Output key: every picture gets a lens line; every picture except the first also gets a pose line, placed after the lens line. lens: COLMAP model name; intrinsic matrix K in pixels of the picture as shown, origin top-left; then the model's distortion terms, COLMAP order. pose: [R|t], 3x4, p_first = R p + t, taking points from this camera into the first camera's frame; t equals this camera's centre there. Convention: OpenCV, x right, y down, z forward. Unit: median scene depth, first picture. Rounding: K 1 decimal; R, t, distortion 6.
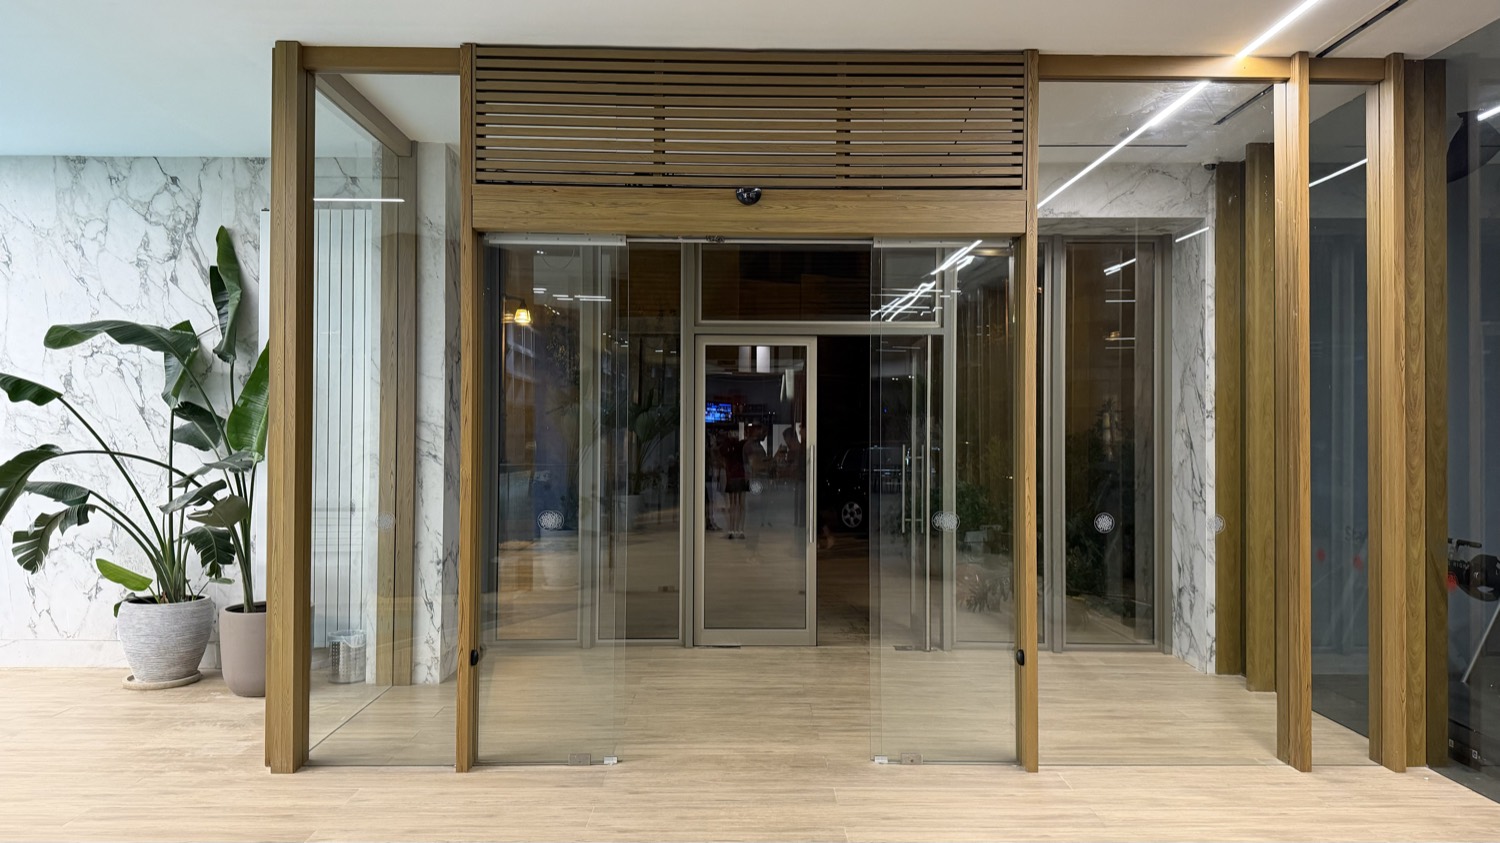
lens RADIAL K [[1060.2, 0, 748.6], [0, 1060.2, 424.3], [0, 0, 1]] dist [-0.000712, -0.006397]
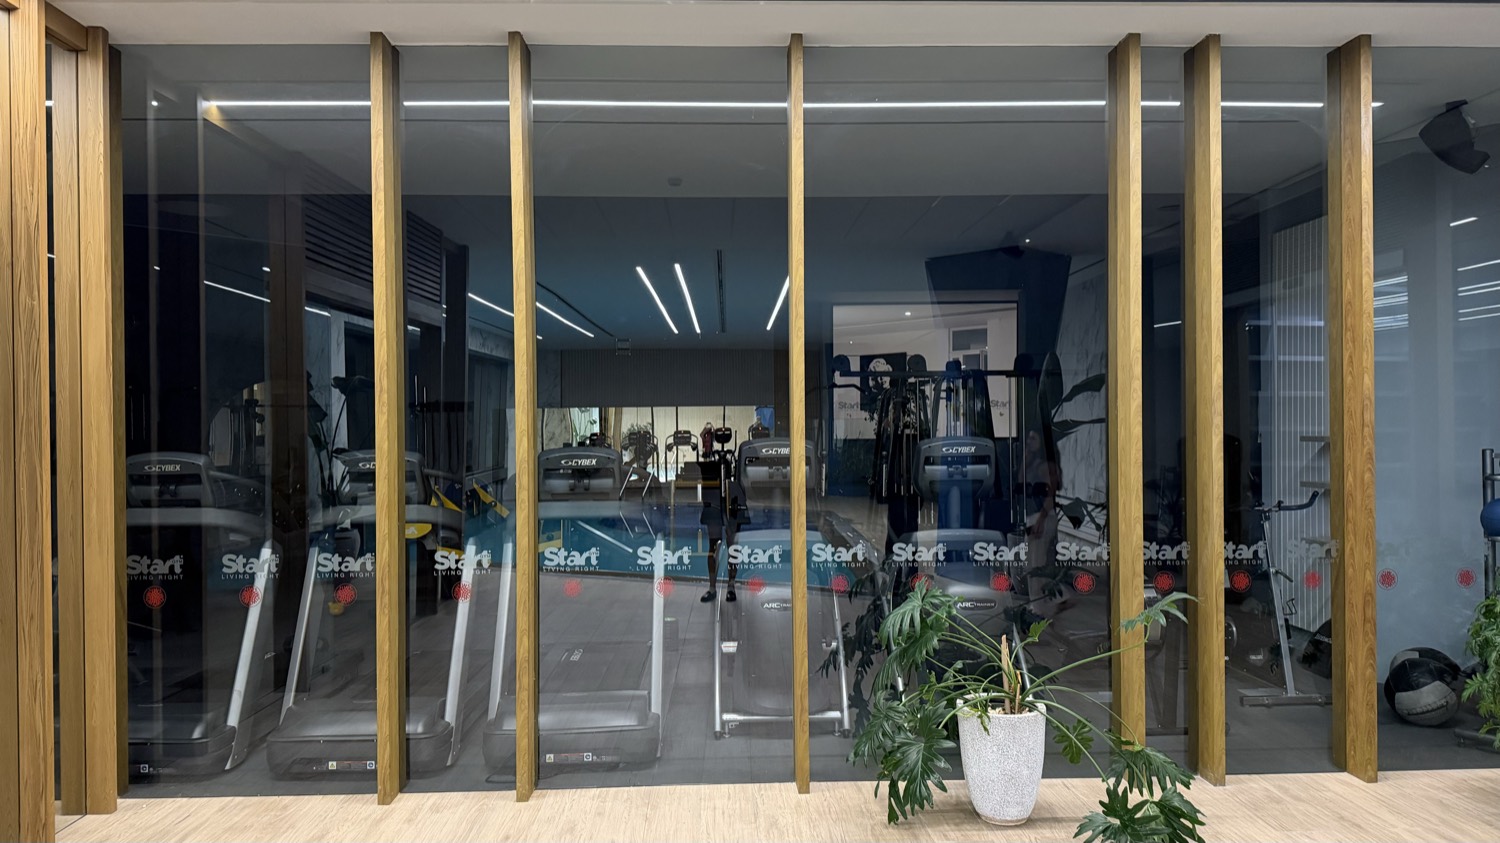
lens RADIAL K [[1064.1, 0, 748.0], [0, 1064.1, 427.6], [0, 0, 1]] dist [-0.004034, -0.003780]
pose [[-0.017568, -0.009379, 0.999802, -0.314612], [0.007145, 0.999929, 0.009506, -0.010676], [-0.999820, 0.007311, -0.017500, 0.461307]]
